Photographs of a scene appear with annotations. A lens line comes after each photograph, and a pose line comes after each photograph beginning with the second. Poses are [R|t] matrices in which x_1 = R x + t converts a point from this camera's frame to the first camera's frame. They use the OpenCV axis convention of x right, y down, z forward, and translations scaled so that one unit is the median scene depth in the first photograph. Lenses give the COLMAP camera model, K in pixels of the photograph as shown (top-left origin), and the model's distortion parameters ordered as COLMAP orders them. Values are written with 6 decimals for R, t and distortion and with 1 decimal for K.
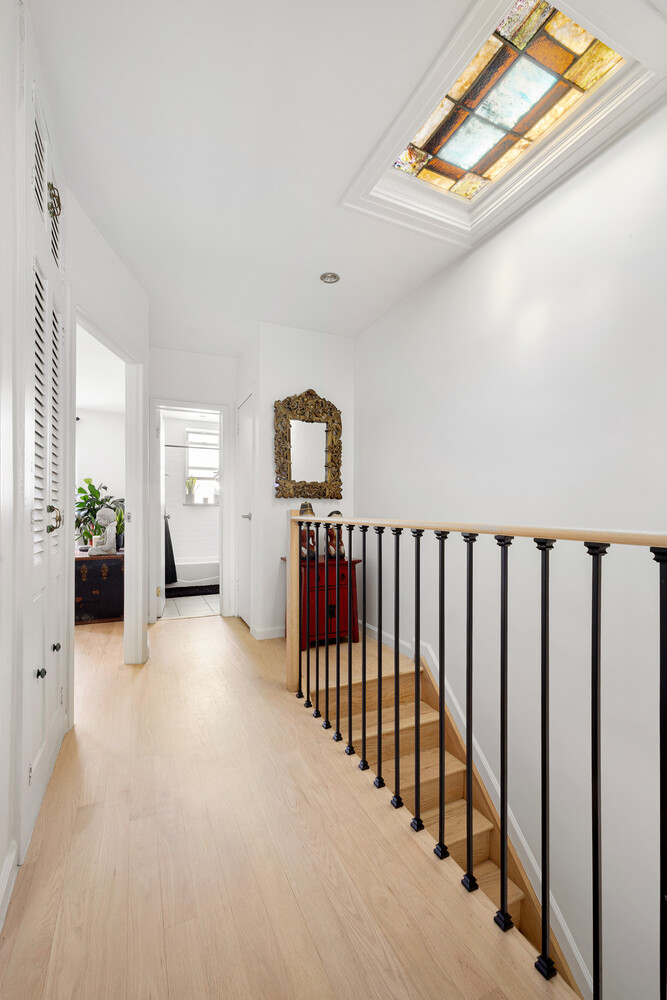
lens RADIAL K [[422.0, 0, 333.5], [0, 422.0, 500.0], [0, 0, 1]] dist [-0.001896, -0.000223]
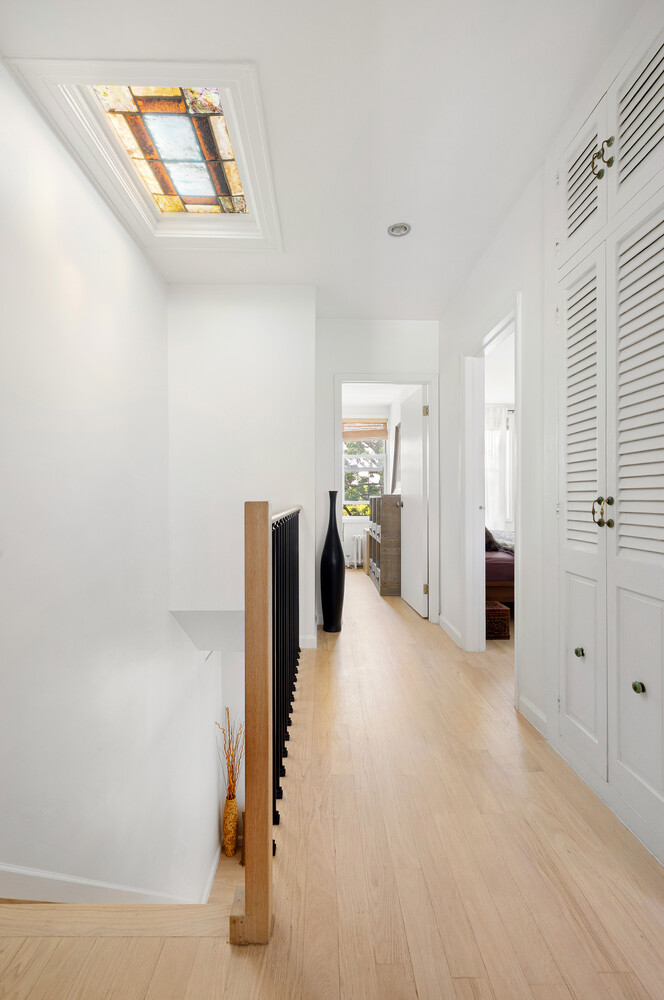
lens RADIAL K [[422.0, 0, 332.0], [0, 422.0, 500.0], [0, 0, 1]] dist [-0.001896, -0.000223]
pose [[-0.911160, 0.024575, 0.411319, -0.443496], [0.007752, 0.999066, -0.042518, 0.093730], [-0.411980, -0.035552, -0.910499, 1.800199]]
